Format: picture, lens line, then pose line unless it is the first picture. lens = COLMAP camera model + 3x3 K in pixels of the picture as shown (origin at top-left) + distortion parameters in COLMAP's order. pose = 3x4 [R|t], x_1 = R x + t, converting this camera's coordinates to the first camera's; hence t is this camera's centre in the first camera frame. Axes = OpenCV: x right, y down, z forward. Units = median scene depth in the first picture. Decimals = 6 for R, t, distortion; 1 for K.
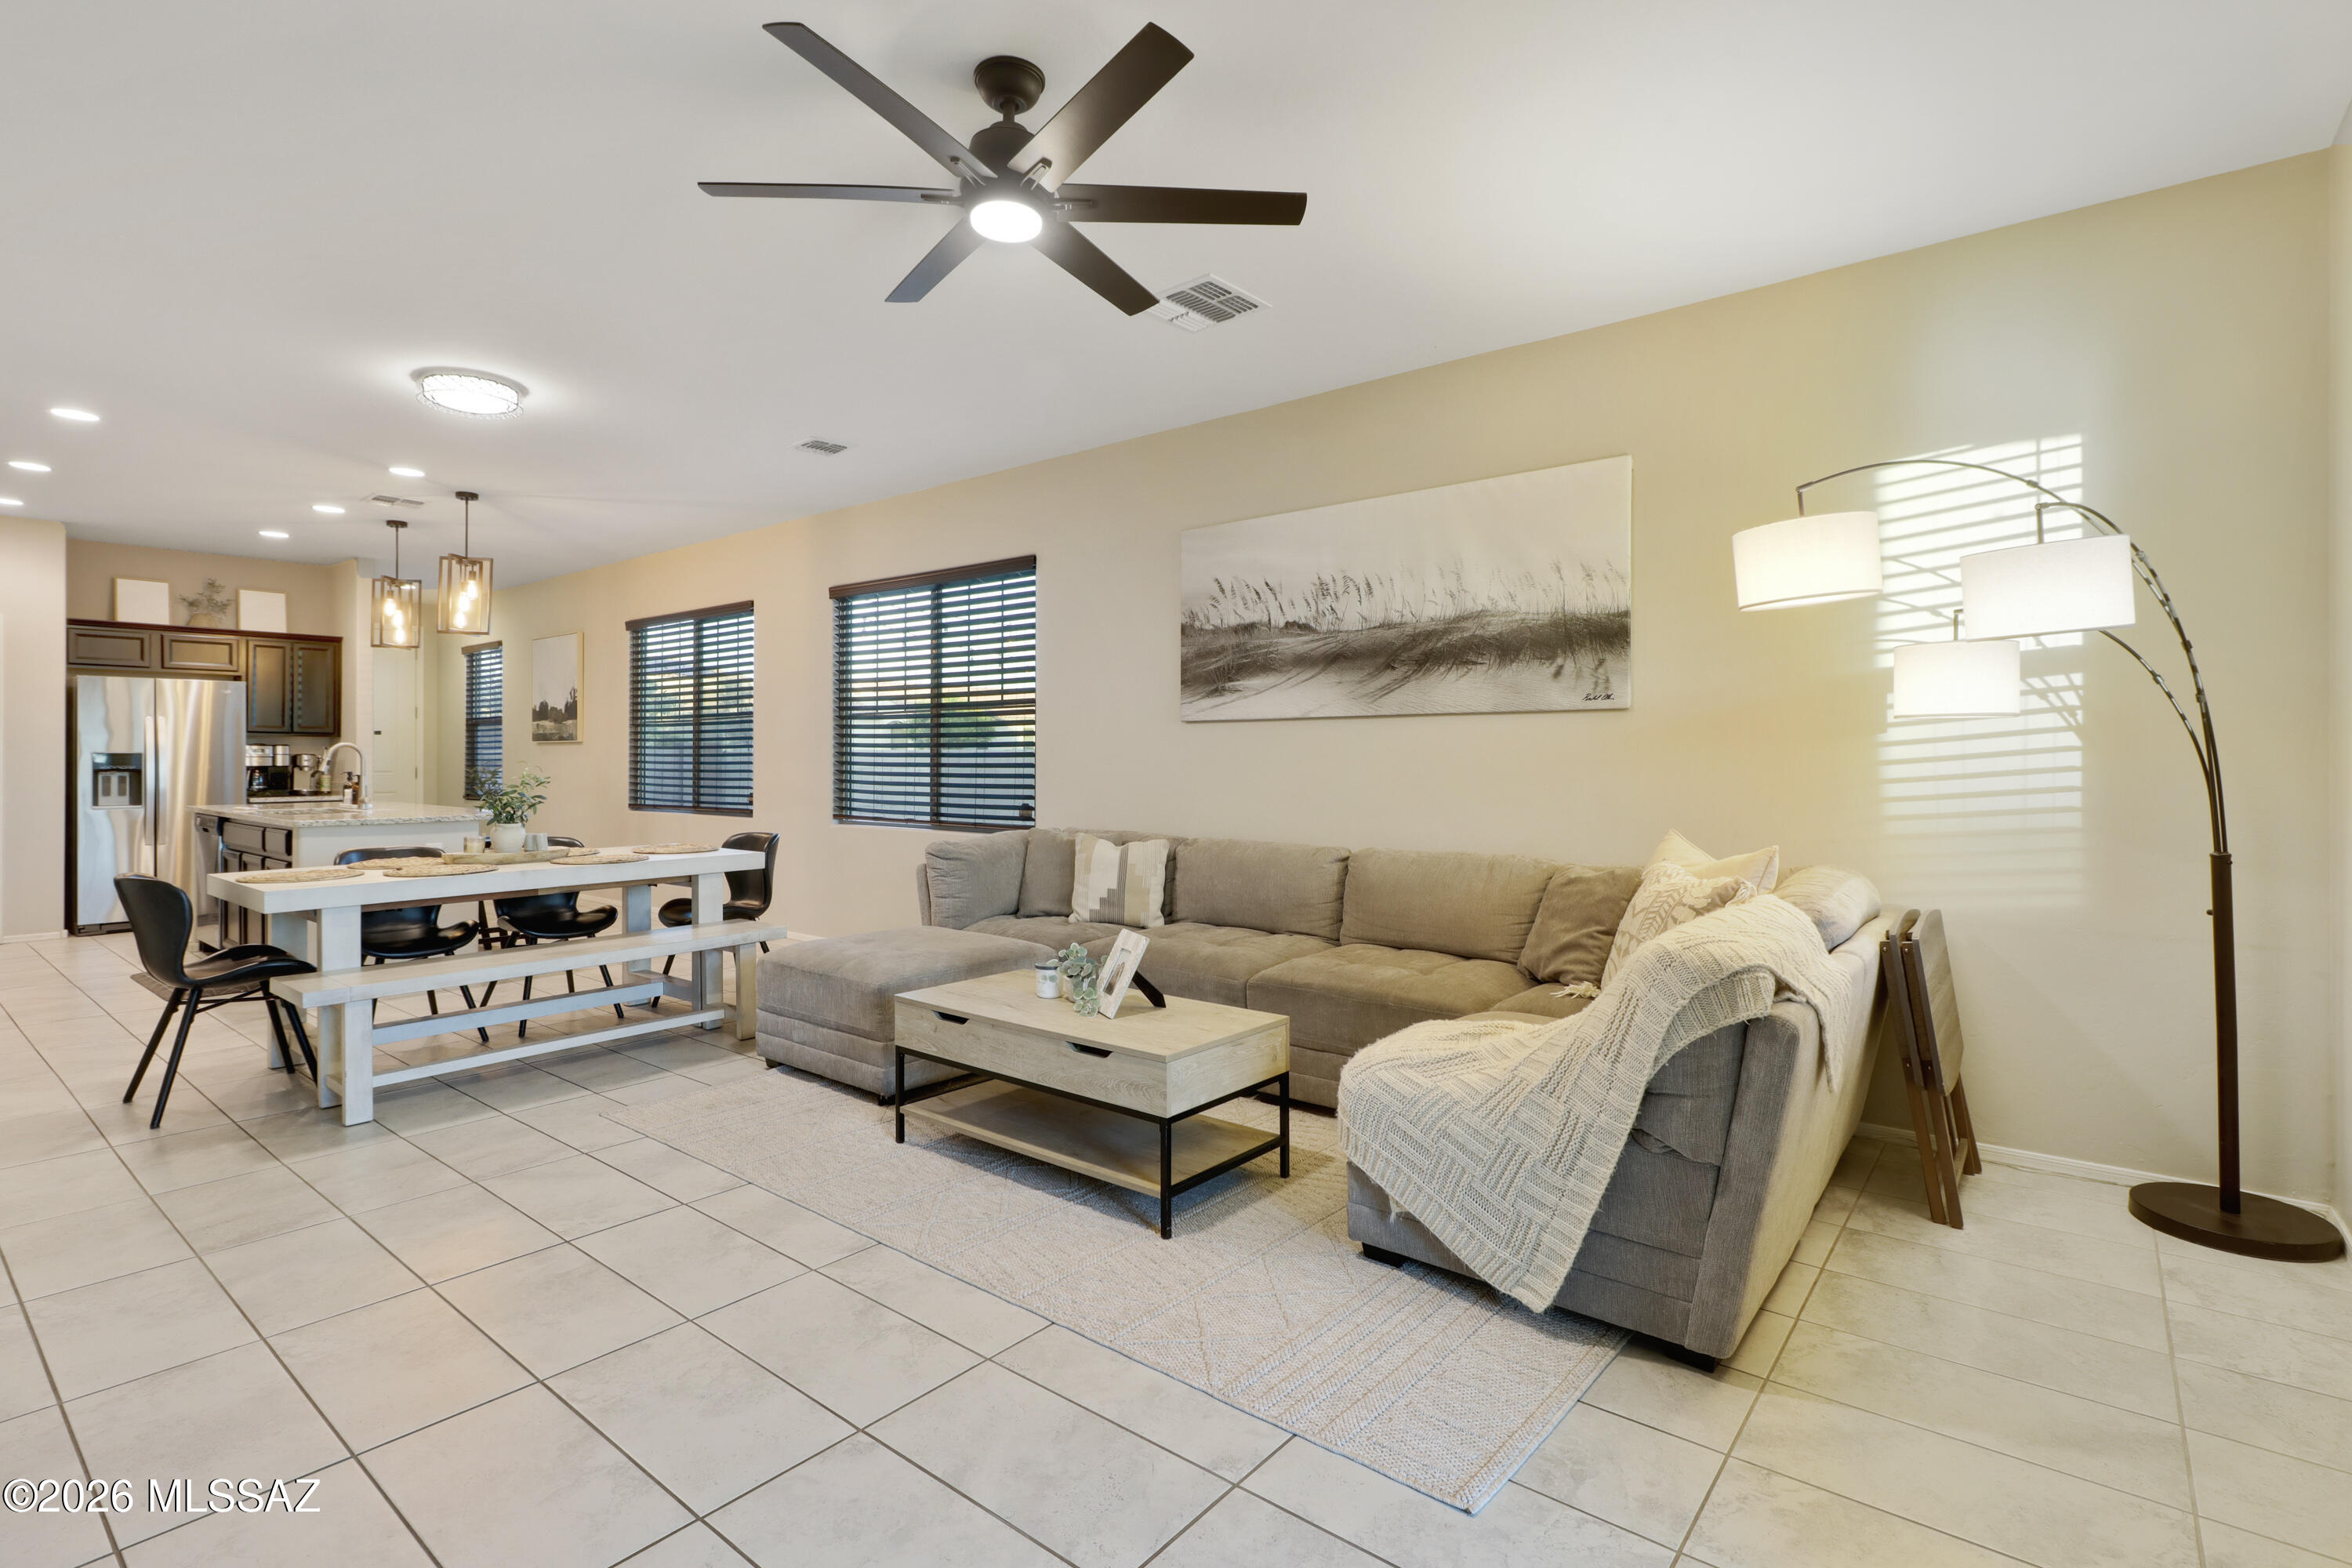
lens RADIAL K [[1102.2, 0, 1128.9], [0, 1102.2, 764.1], [0, 0, 1]] dist [0.000951, -0.001908]
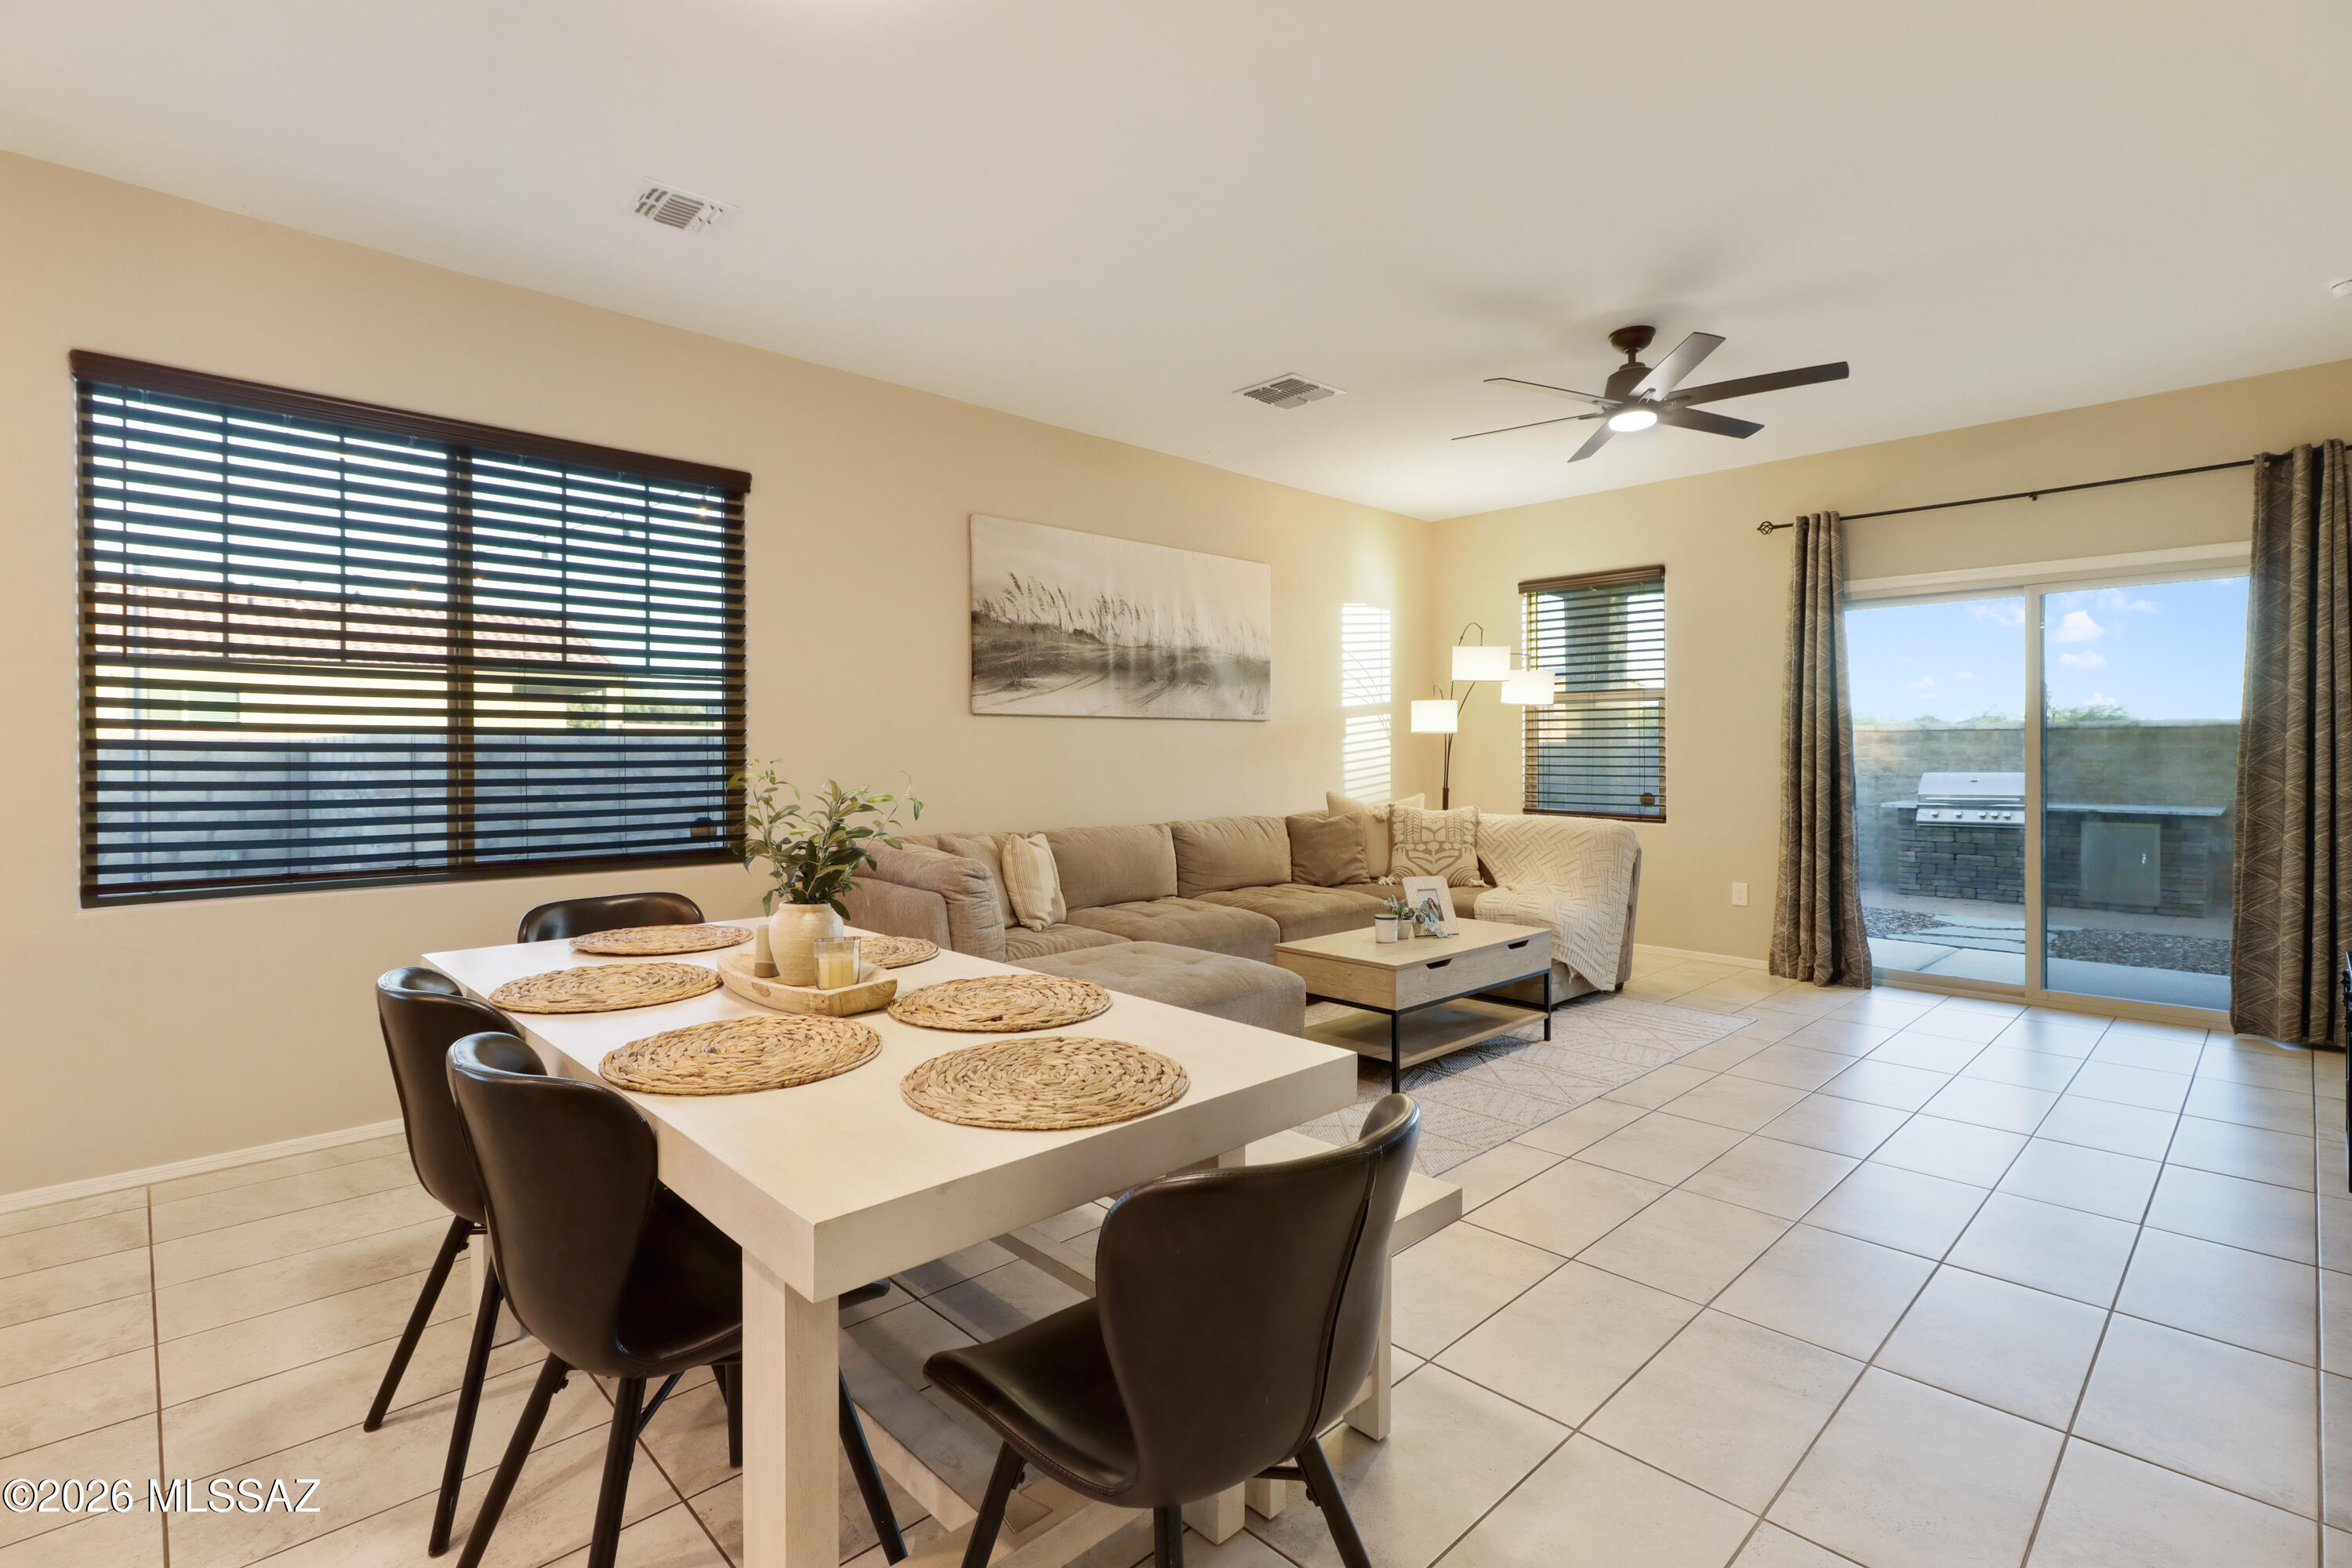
lens RADIAL K [[1102.2, 0, 1175.0], [0, 1102.2, 768.6], [0, 0, 1]] dist [0.000951, -0.001908]
pose [[0.089700, -0.014660, 0.995861, -0.908872], [0.010935, 0.999846, 0.013733, -0.002665], [-0.995909, 0.009658, 0.089847, 0.762903]]
